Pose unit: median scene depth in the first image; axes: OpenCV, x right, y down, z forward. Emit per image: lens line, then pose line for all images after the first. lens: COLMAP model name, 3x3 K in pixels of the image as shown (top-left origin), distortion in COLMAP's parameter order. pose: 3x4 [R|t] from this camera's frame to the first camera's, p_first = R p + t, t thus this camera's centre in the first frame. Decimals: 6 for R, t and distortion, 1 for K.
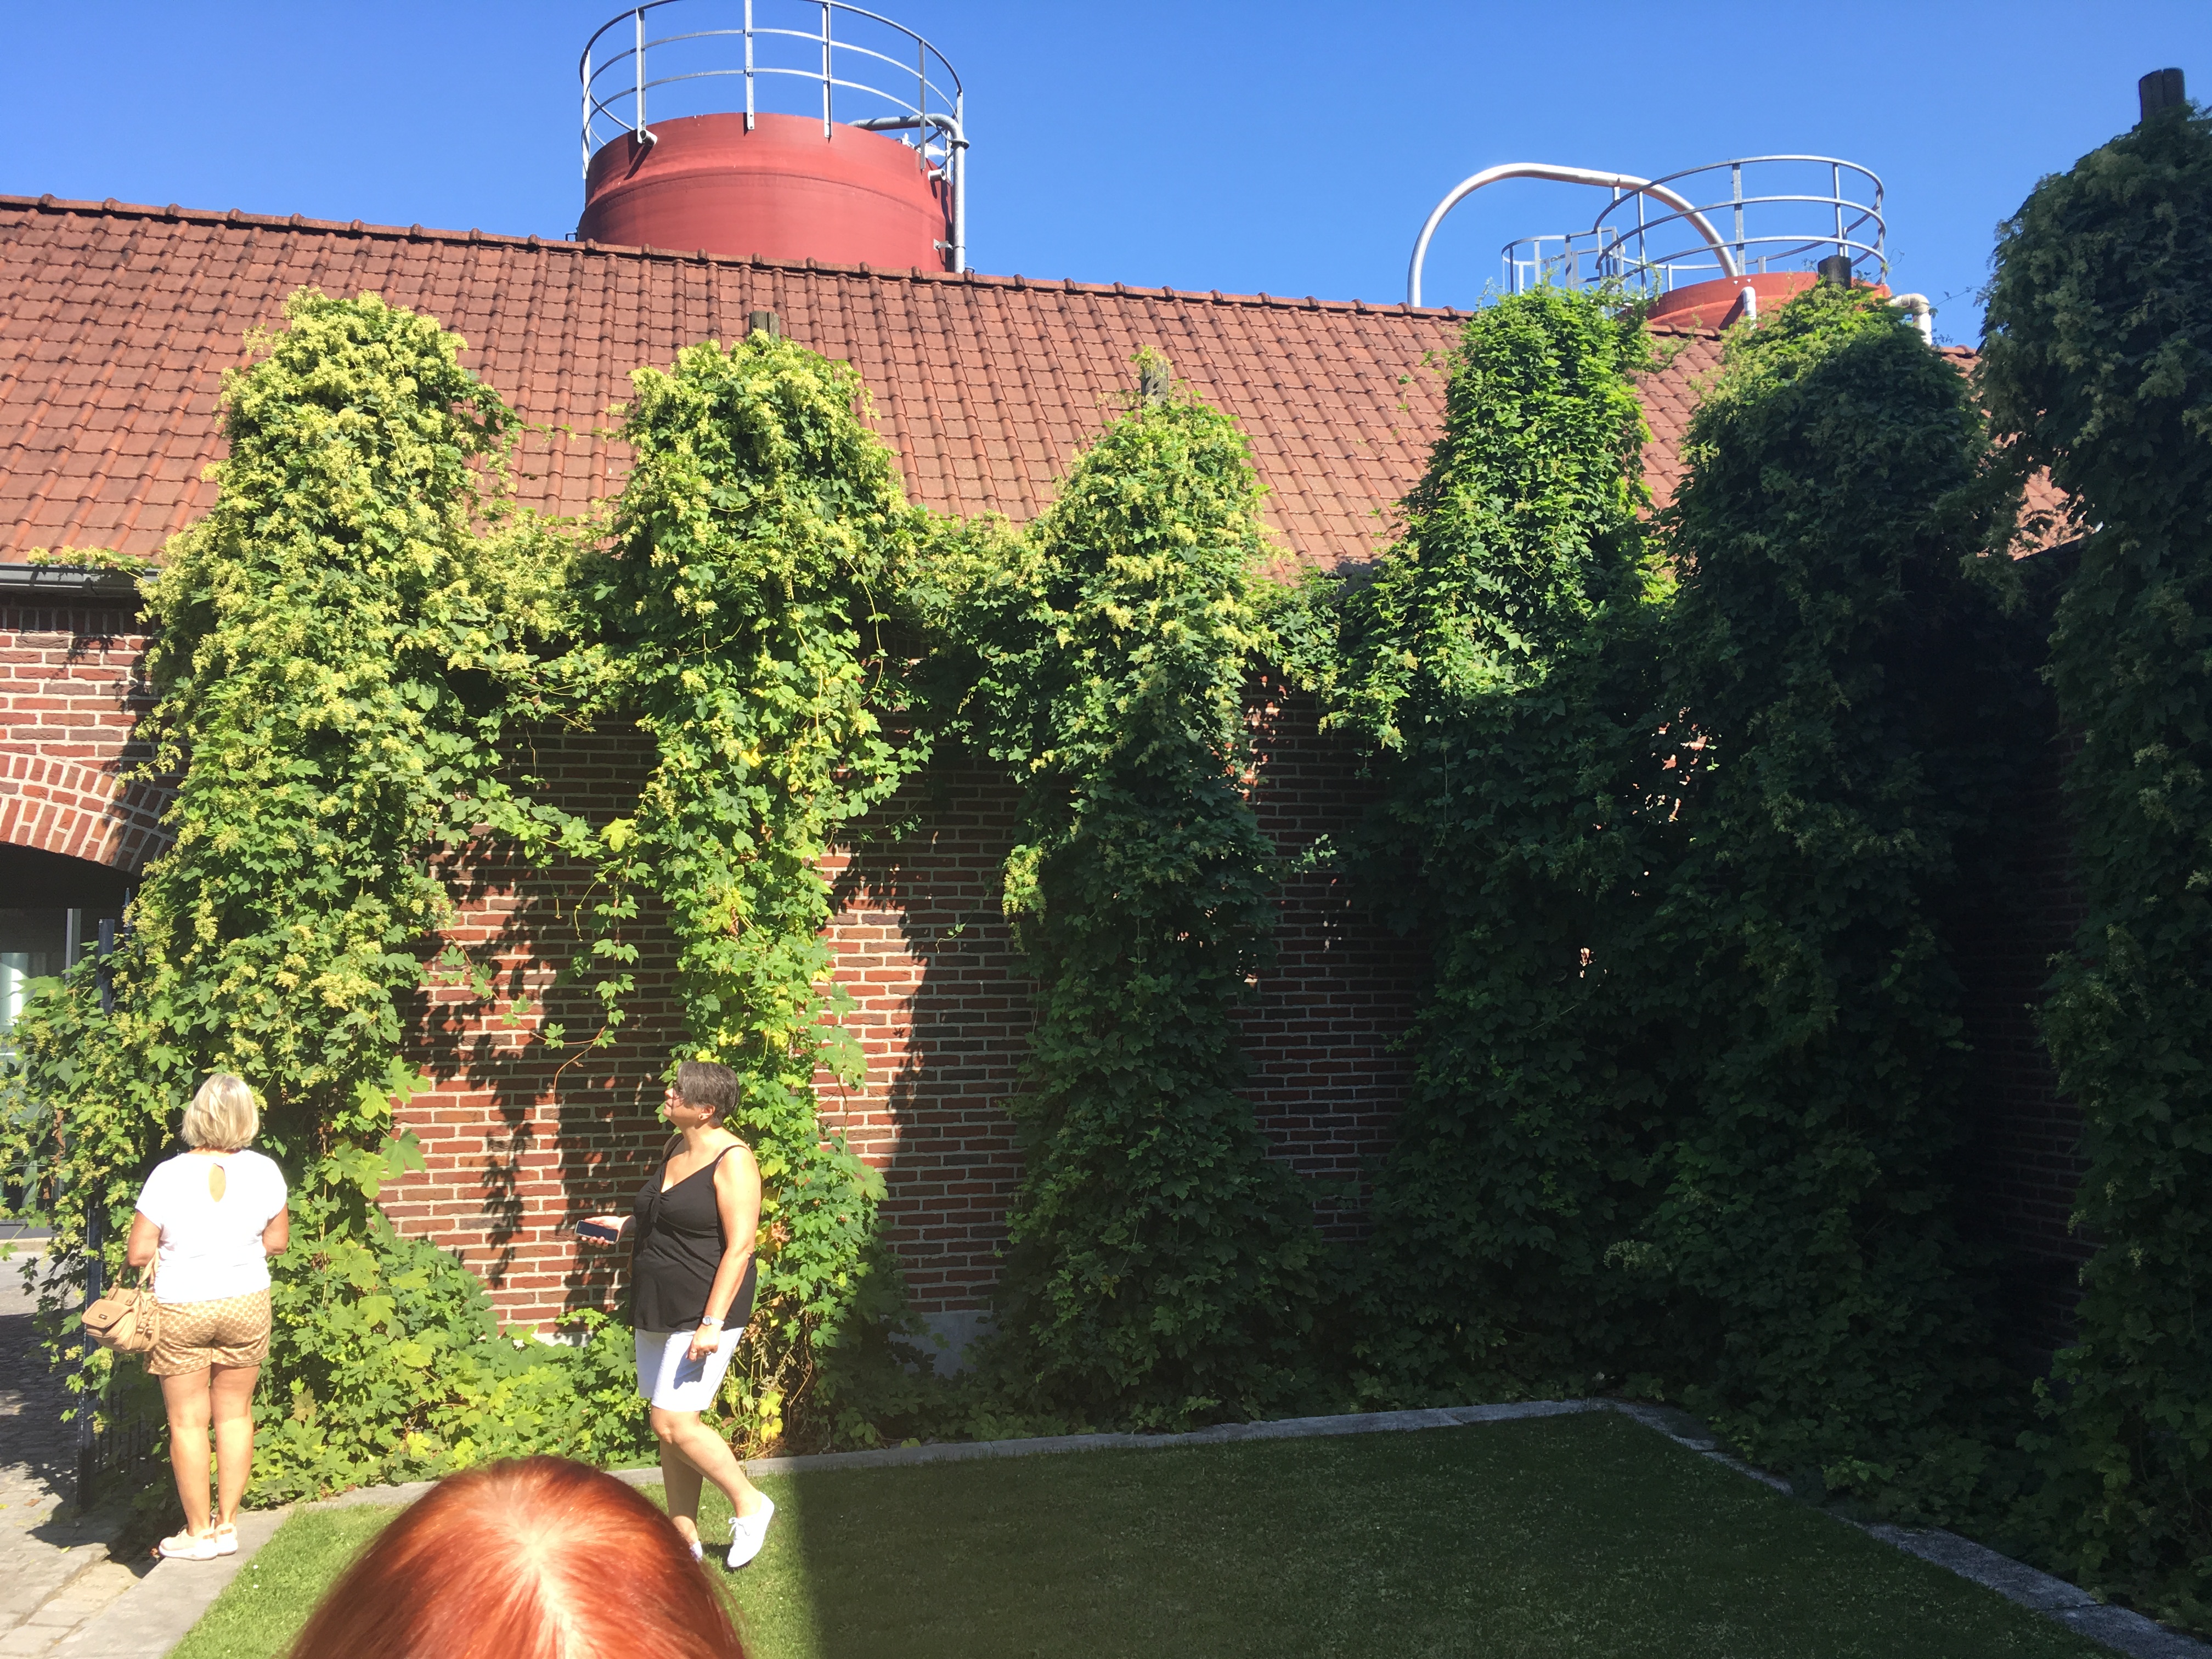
lens RADIAL K [[1901.6, 0, 1085.5], [0, 1901.6, 827.9], [0, 0, 1]] dist [0.081541, -0.123945]
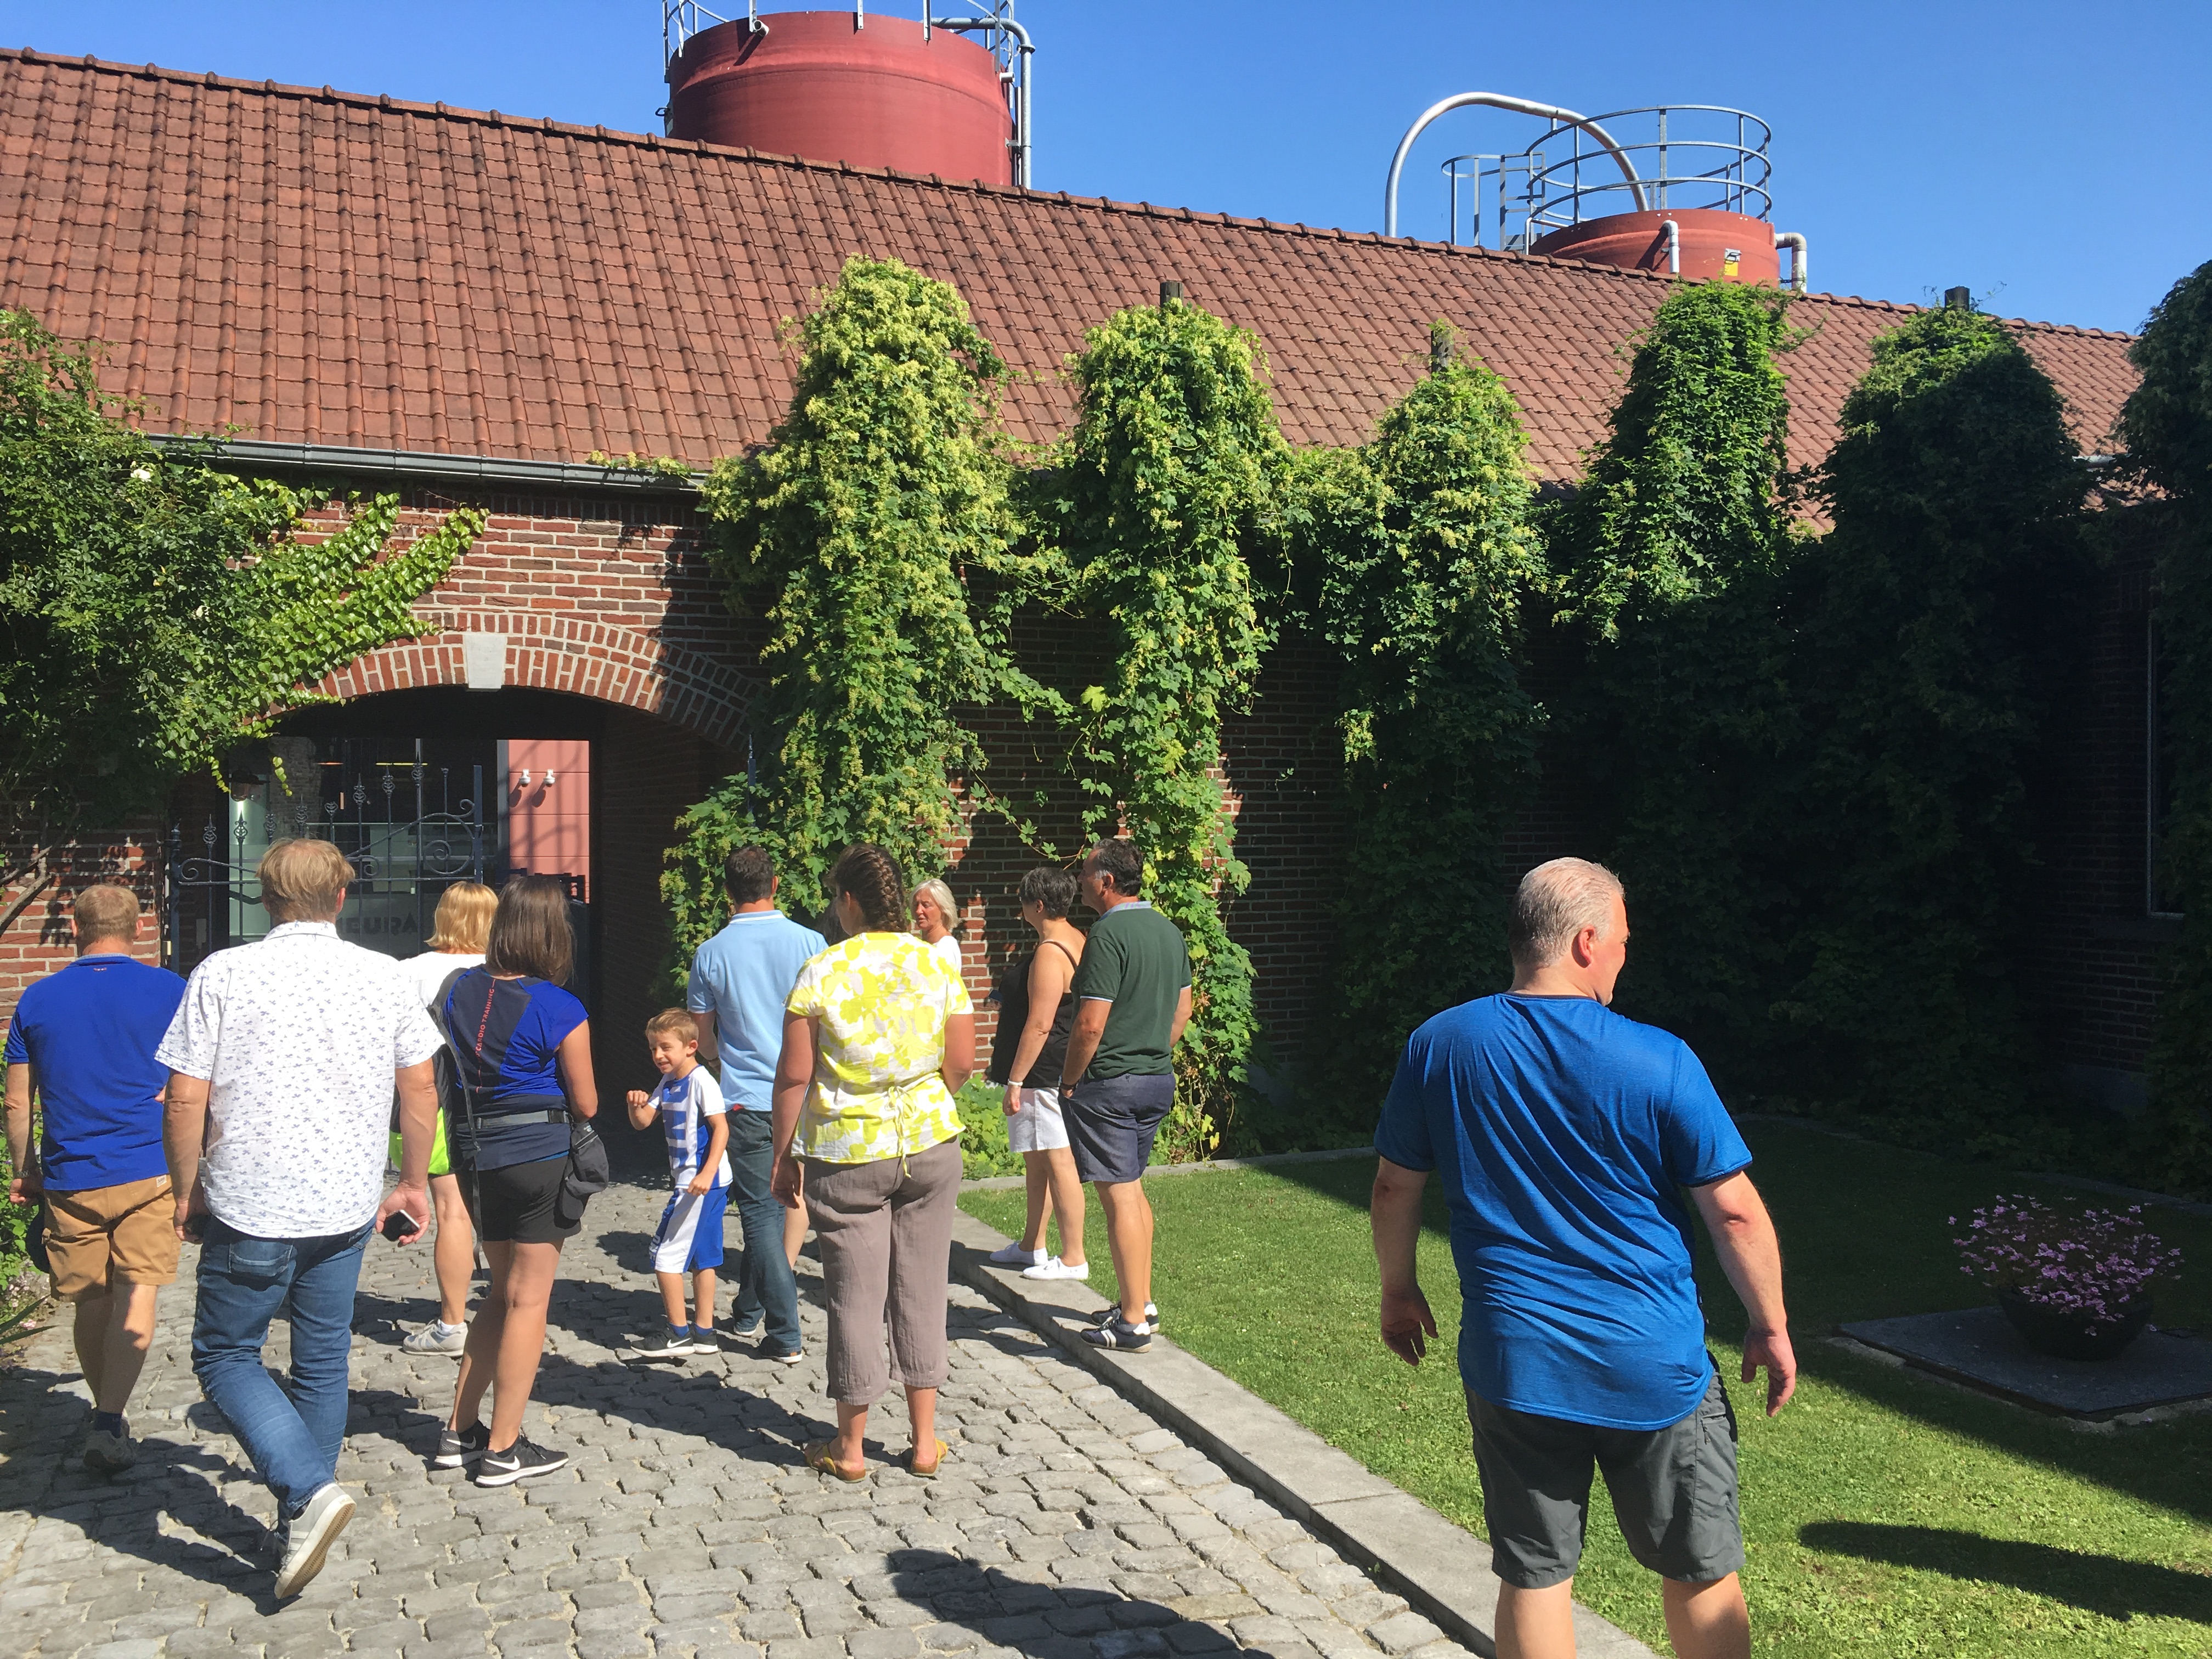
lens RADIAL K [[1901.6, 0, 1111.0], [0, 1901.6, 831.4], [0, 0, 1]] dist [0.081541, -0.123945]
pose [[0.984630, 0.006011, 0.174550, -0.435819], [-0.021919, 0.995759, 0.089354, -0.021266], [-0.173272, -0.091807, 0.980586, -0.267972]]
